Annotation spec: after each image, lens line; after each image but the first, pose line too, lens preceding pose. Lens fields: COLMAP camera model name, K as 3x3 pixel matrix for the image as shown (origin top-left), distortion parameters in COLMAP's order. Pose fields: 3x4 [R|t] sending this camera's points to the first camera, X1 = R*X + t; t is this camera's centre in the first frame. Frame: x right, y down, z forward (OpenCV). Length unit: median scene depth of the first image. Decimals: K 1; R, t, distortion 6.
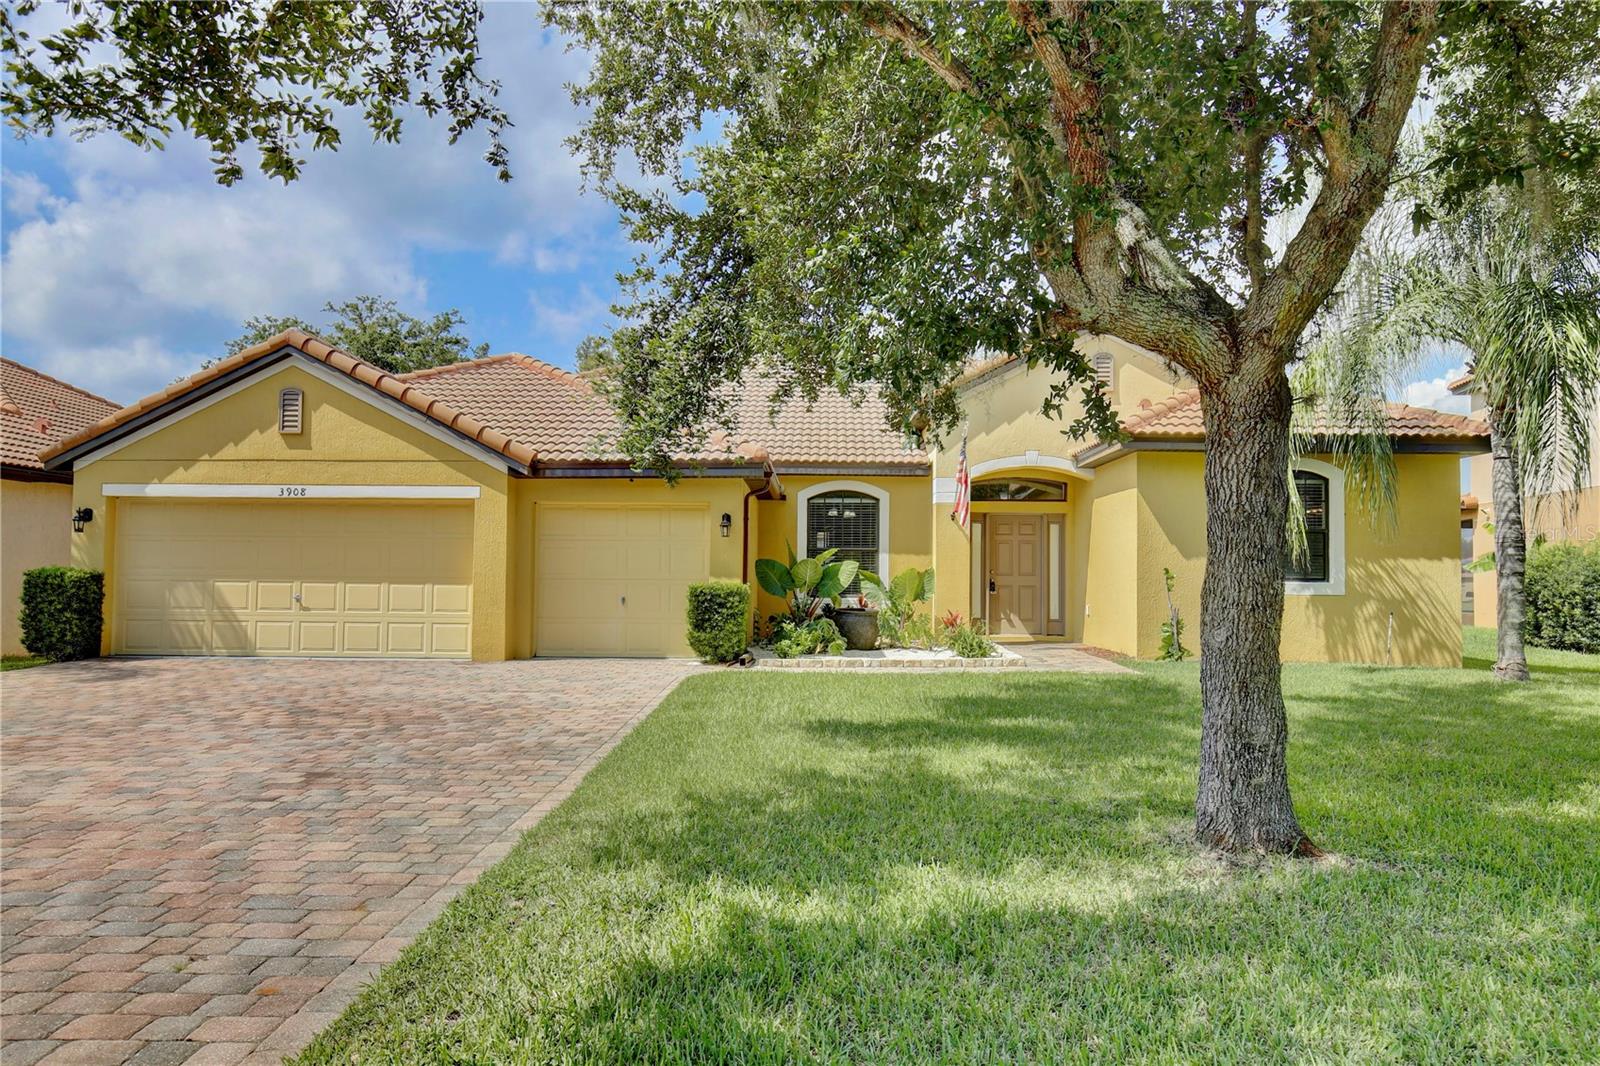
lens RADIAL K [[1064.2, 0, 800.2], [0, 1064.2, 537.9], [0, 0, 1]] dist [-0.003009, 0.000466]
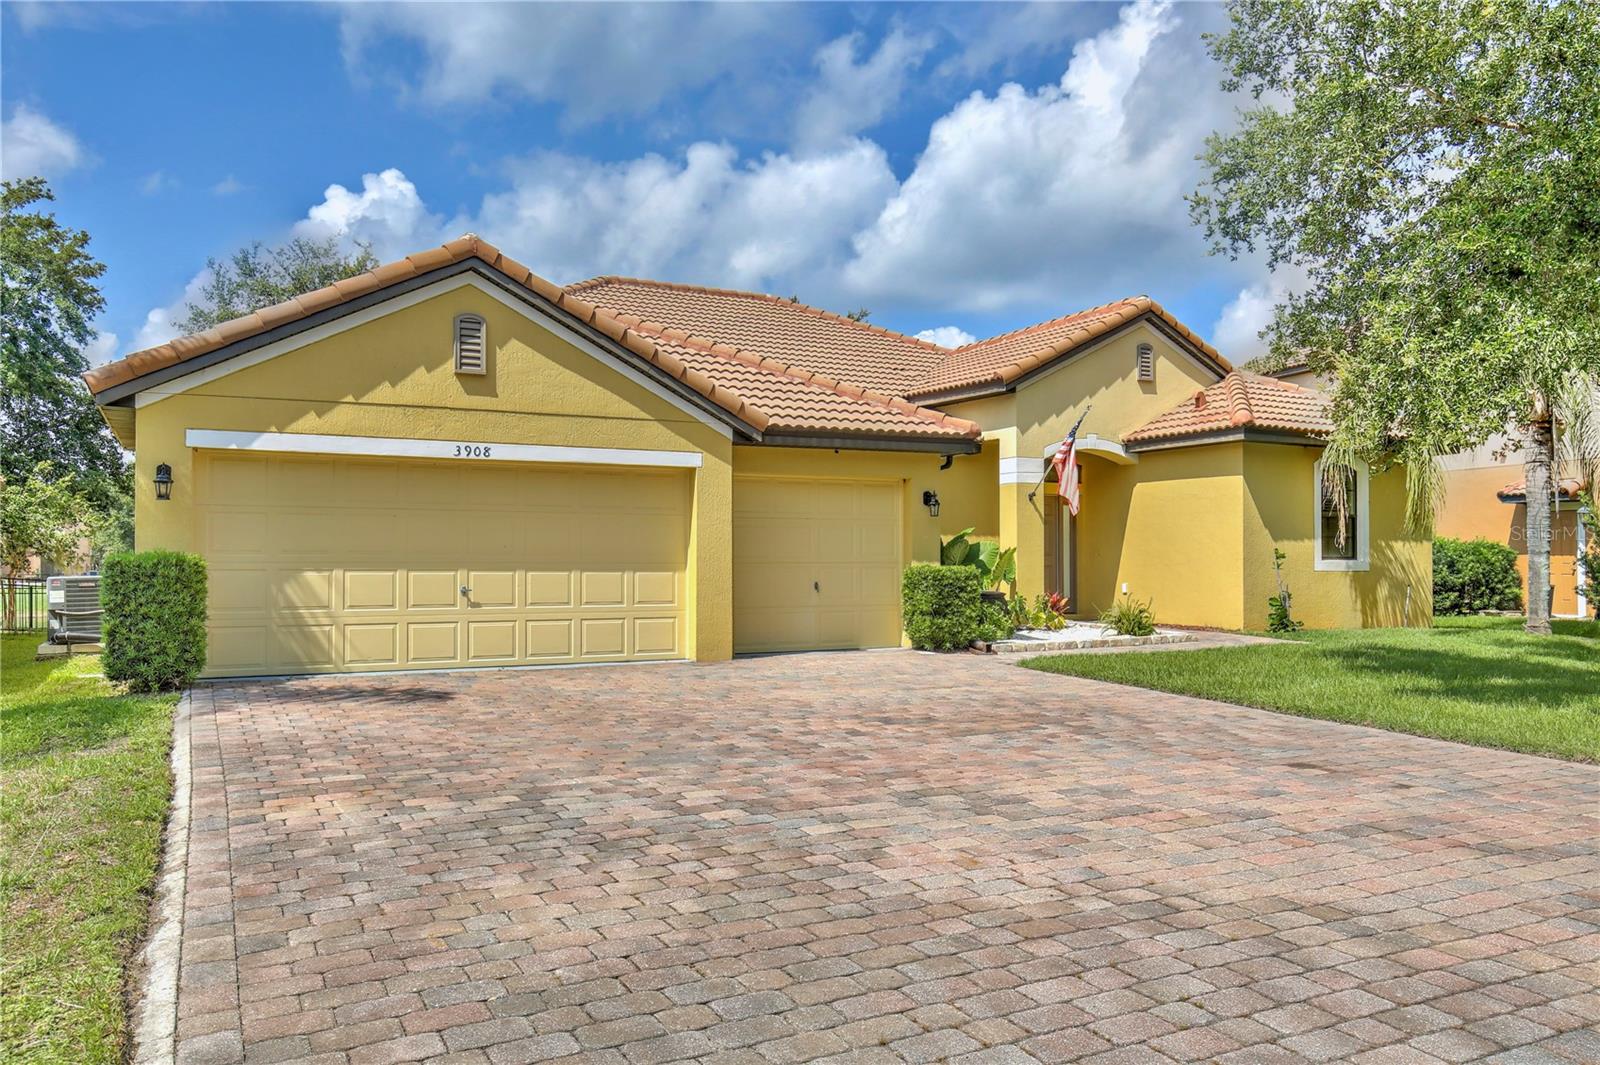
lens RADIAL K [[1207.4, 0, 800.1], [0, 1207.4, 532.3], [0, 0, 1]] dist [-0.004153, -0.000562]
pose [[0.877294, 0.003786, 0.479938, -0.685507], [-0.010600, 0.999878, 0.011489, 0.002115], [-0.479835, -0.015166, 0.877227, 0.129845]]
